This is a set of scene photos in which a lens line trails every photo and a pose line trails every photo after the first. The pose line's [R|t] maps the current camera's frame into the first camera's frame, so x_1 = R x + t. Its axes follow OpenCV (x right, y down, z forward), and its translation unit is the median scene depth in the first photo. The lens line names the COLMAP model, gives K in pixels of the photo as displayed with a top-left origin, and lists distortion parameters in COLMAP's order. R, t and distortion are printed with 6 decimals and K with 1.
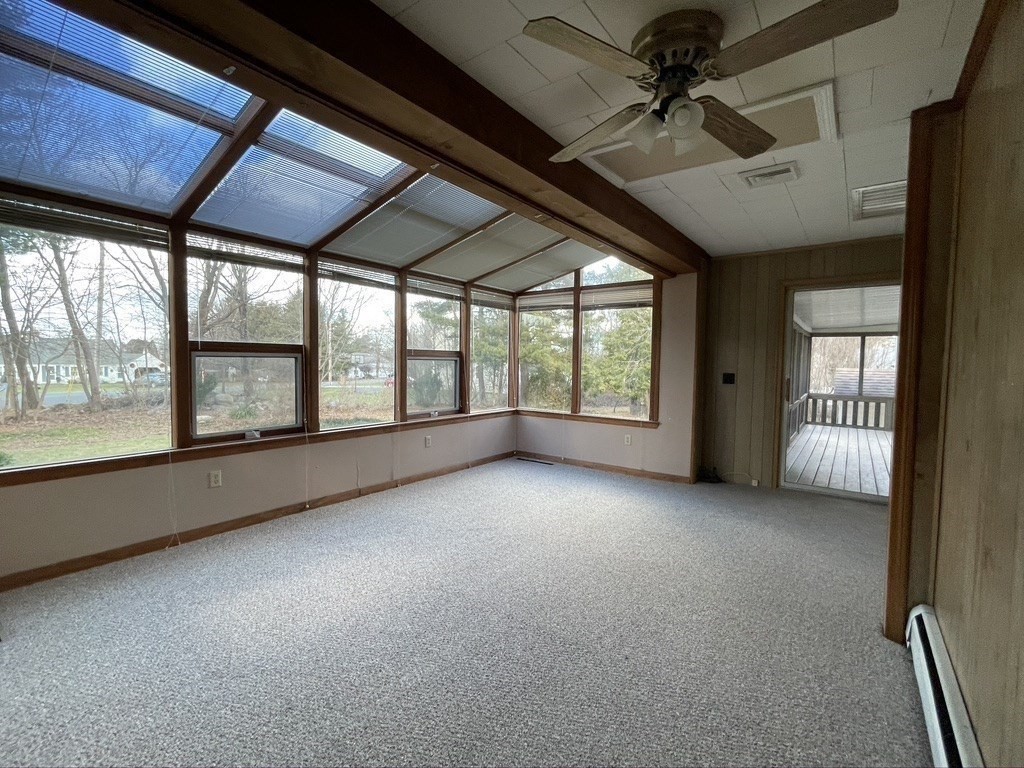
lens RADIAL K [[443.3, 0, 510.5], [0, 443.3, 378.3], [0, 0, 1]] dist [0.005049, 0.000525]
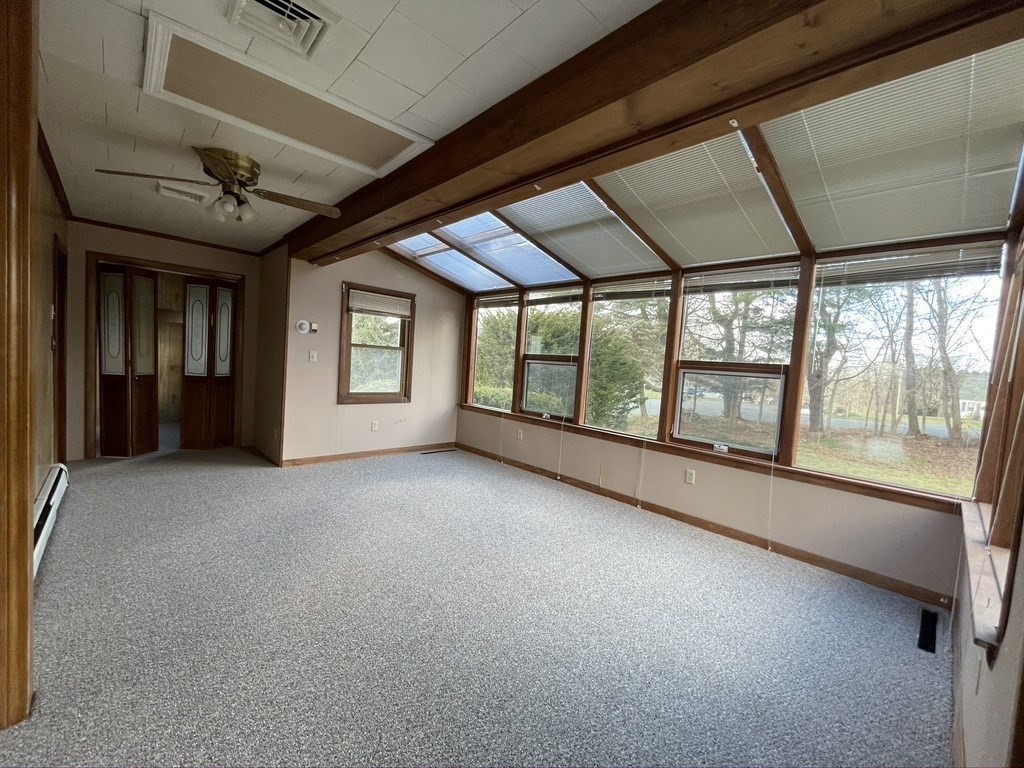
lens RADIAL K [[415.5, 0, 511.2], [0, 415.5, 384.8], [0, 0, 1]] dist [-0.001380, -0.000269]
pose [[-0.143799, 0.032022, -0.989089, 0.764791], [-0.107816, 0.993020, 0.047825, -0.029271], [0.983716, 0.113517, -0.139343, 0.995756]]
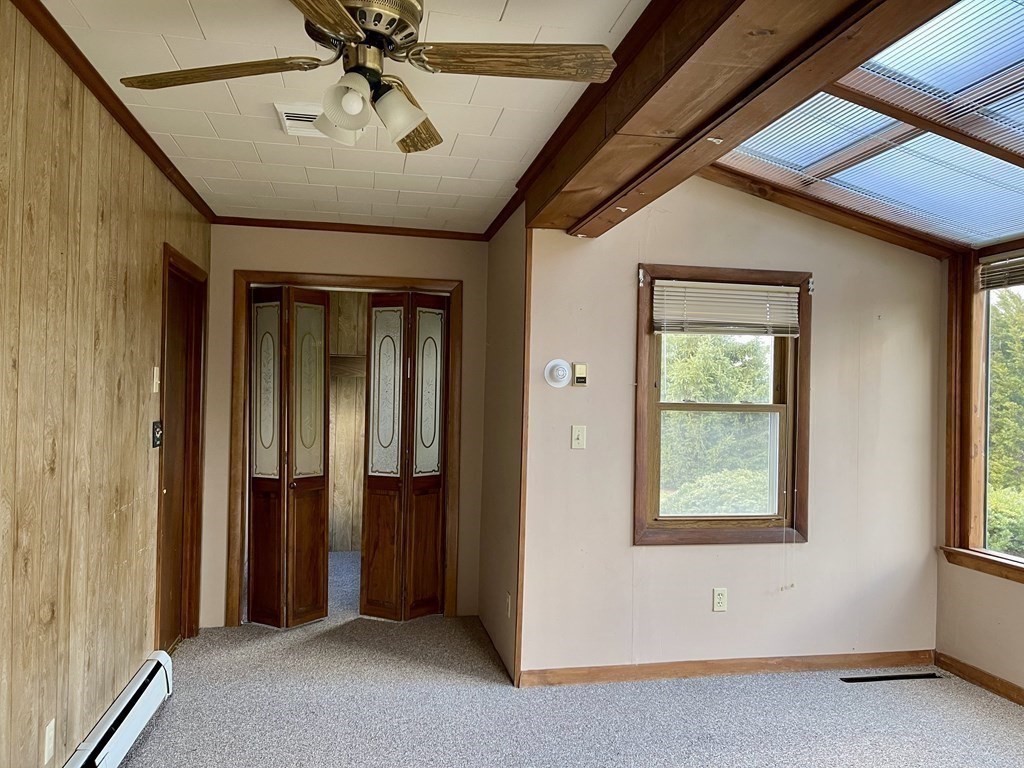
lens RADIAL K [[752.1, 0, 507.4], [0, 752.1, 382.0], [0, 0, 1]] dist [0.025799, -0.004919]
pose [[-0.662667, -0.038196, -0.747939, 0.452506], [-0.061395, 0.998108, 0.003424, -0.060310], [0.746393, 0.048189, -0.663759, 0.830741]]
